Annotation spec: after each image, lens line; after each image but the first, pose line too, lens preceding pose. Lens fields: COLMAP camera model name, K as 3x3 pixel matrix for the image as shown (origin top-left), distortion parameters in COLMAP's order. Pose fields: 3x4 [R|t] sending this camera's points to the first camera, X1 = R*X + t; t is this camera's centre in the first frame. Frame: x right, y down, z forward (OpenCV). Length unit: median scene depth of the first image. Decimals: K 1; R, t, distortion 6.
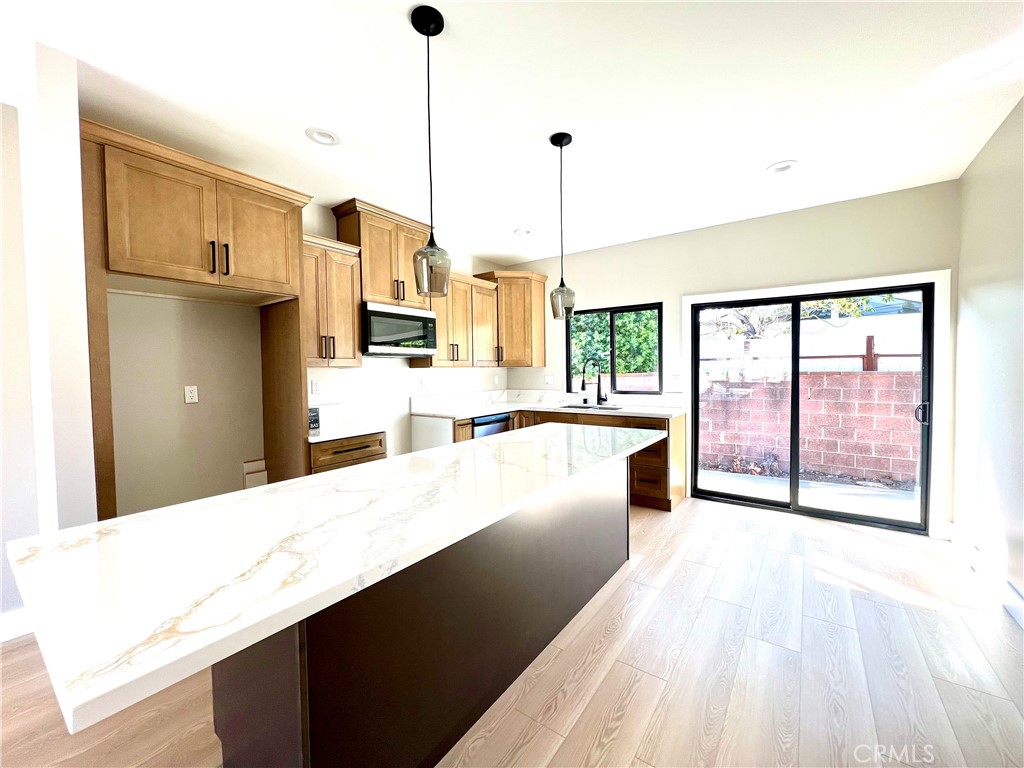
lens RADIAL K [[411.4, 0, 510.8], [0, 411.4, 383.2], [0, 0, 1]] dist [-0.000033, 0.000853]
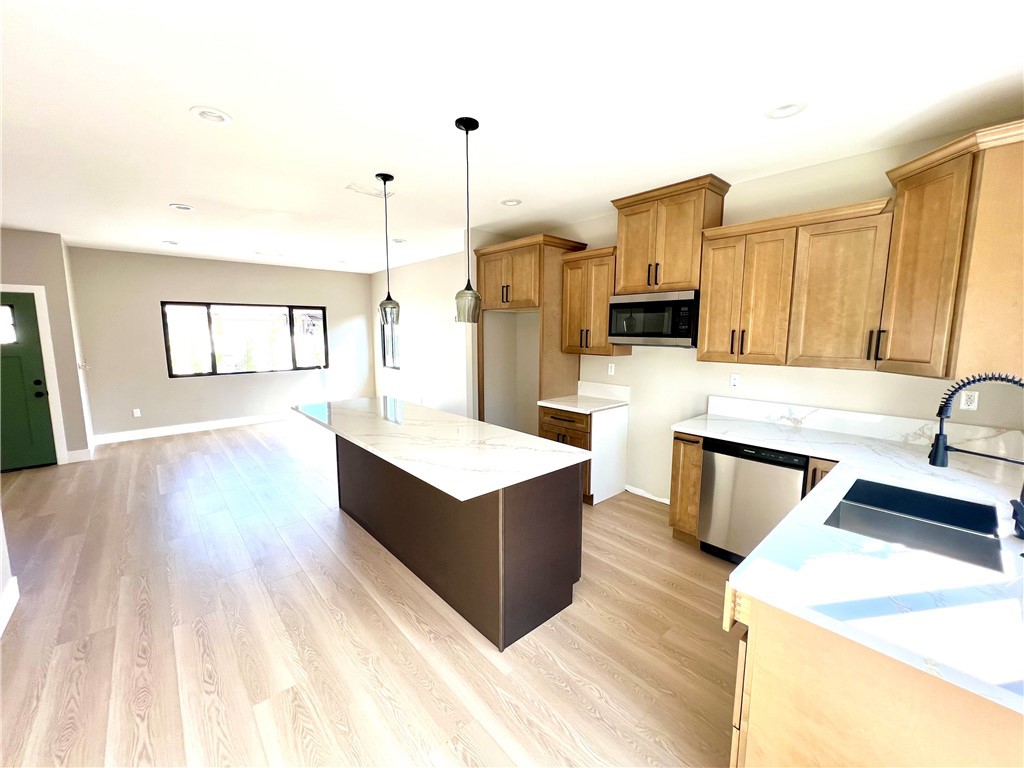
lens RADIAL K [[411.4, 0, 511.3], [0, 411.4, 381.8], [0, 0, 1]] dist [-0.000033, 0.000853]
pose [[-0.212233, 0.134641, -0.967899, 0.804905], [-0.030789, 0.989050, 0.144334, -0.125441], [0.976734, 0.060433, -0.205764, 1.002211]]
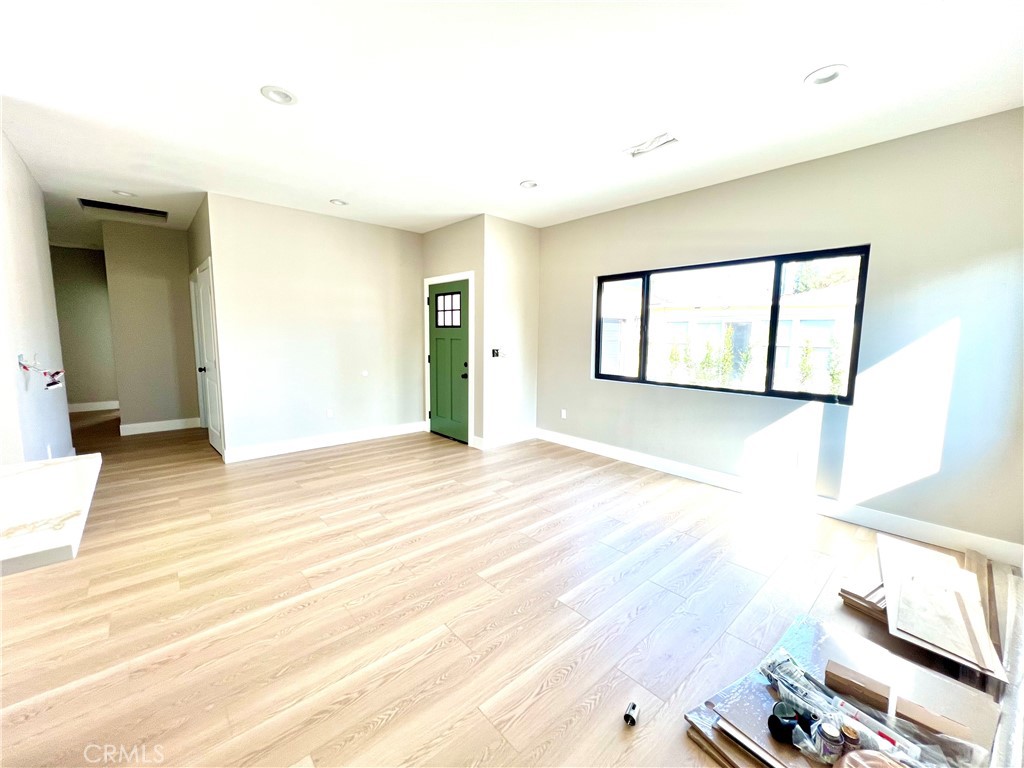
lens RADIAL K [[411.4, 0, 511.0], [0, 411.4, 380.3], [0, 0, 1]] dist [-0.000033, 0.000853]
pose [[-0.978383, -0.019316, 0.205896, -0.741805], [0.010786, 0.989507, 0.144081, -0.021716], [-0.206519, 0.143188, -0.967909, 0.517926]]
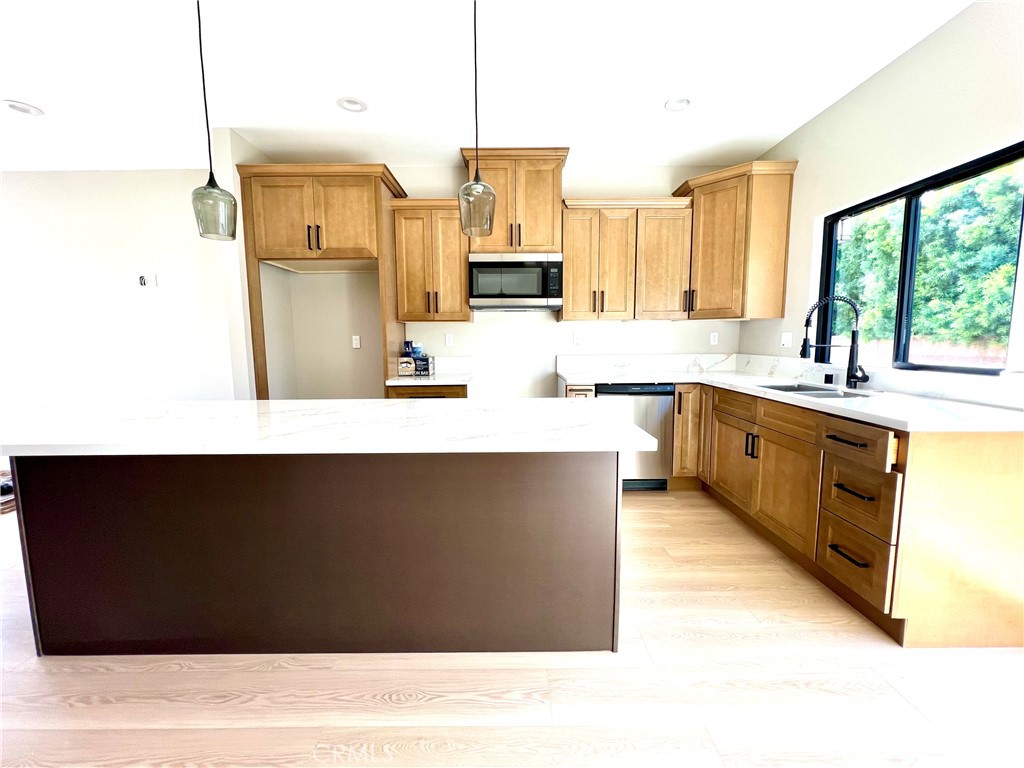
lens RADIAL K [[411.4, 0, 510.7], [0, 411.4, 381.7], [0, 0, 1]] dist [-0.000033, 0.000853]
pose [[0.587449, 0.096302, -0.803511, 0.544587], [-0.027723, 0.994706, 0.098949, 0.007749], [0.808786, -0.035852, 0.587009, 0.499373]]
